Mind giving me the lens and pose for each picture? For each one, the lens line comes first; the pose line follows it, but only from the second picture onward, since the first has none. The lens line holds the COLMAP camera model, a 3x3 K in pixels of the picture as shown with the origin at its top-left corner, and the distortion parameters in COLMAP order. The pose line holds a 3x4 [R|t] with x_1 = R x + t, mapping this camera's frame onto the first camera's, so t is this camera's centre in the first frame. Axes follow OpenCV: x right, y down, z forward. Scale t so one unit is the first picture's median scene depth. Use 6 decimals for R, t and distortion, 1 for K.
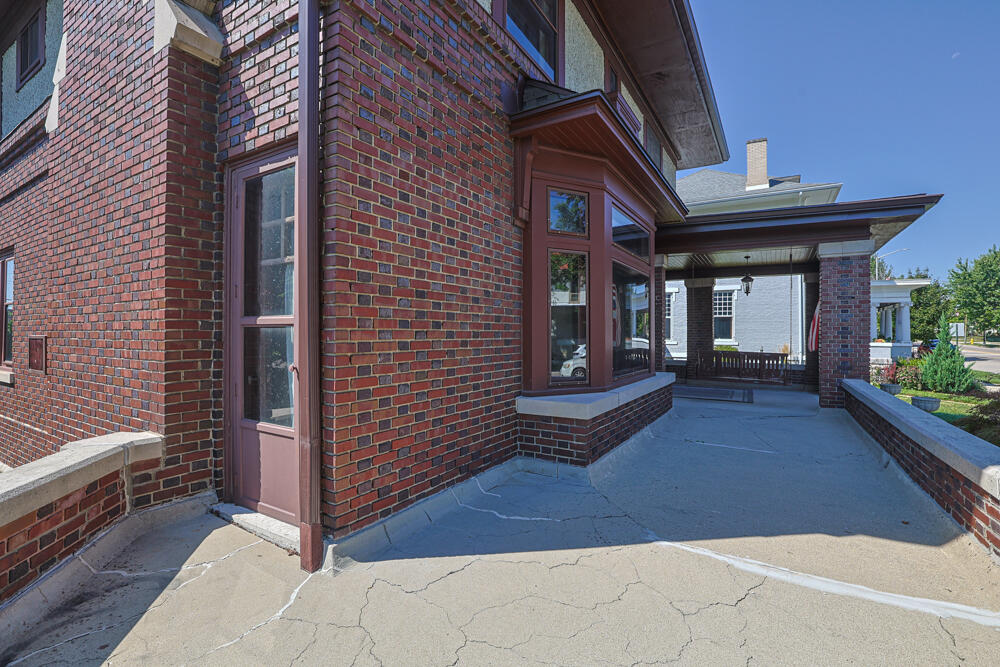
lens RADIAL K [[452.4, 0, 501.8], [0, 452.4, 332.1], [0, 0, 1]] dist [-0.046663, -0.000212]
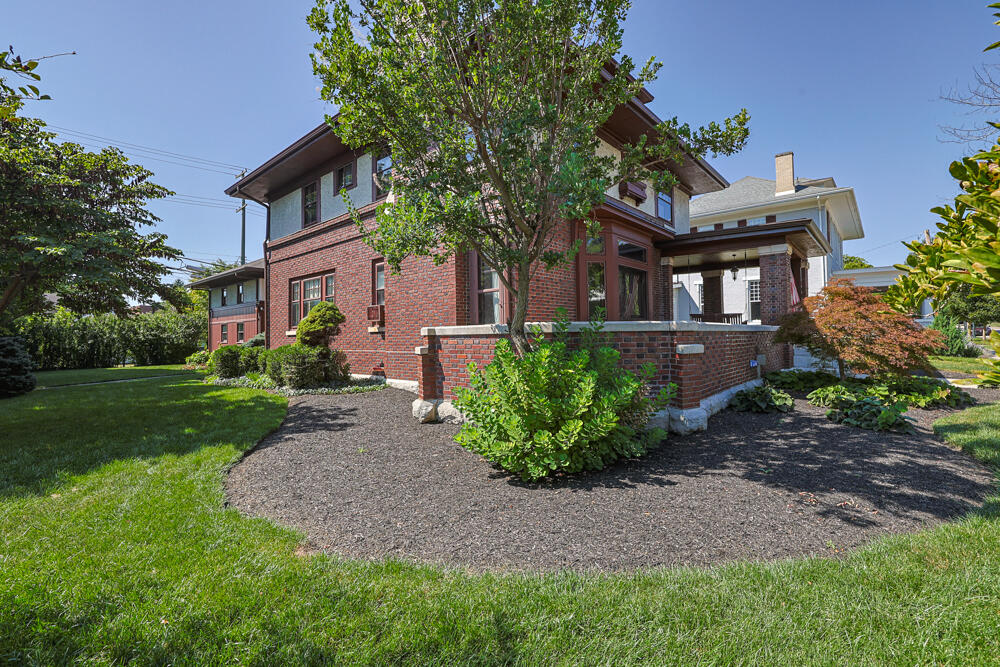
lens RADIAL K [[452.4, 0, 499.5], [0, 452.4, 332.5], [0, 0, 1]] dist [-0.046663, -0.000212]
pose [[0.985758, -0.020112, -0.166962, 0.018129], [0.019342, 0.999793, -0.006235, 0.082957], [0.167053, 0.002917, 0.985944, -0.597858]]
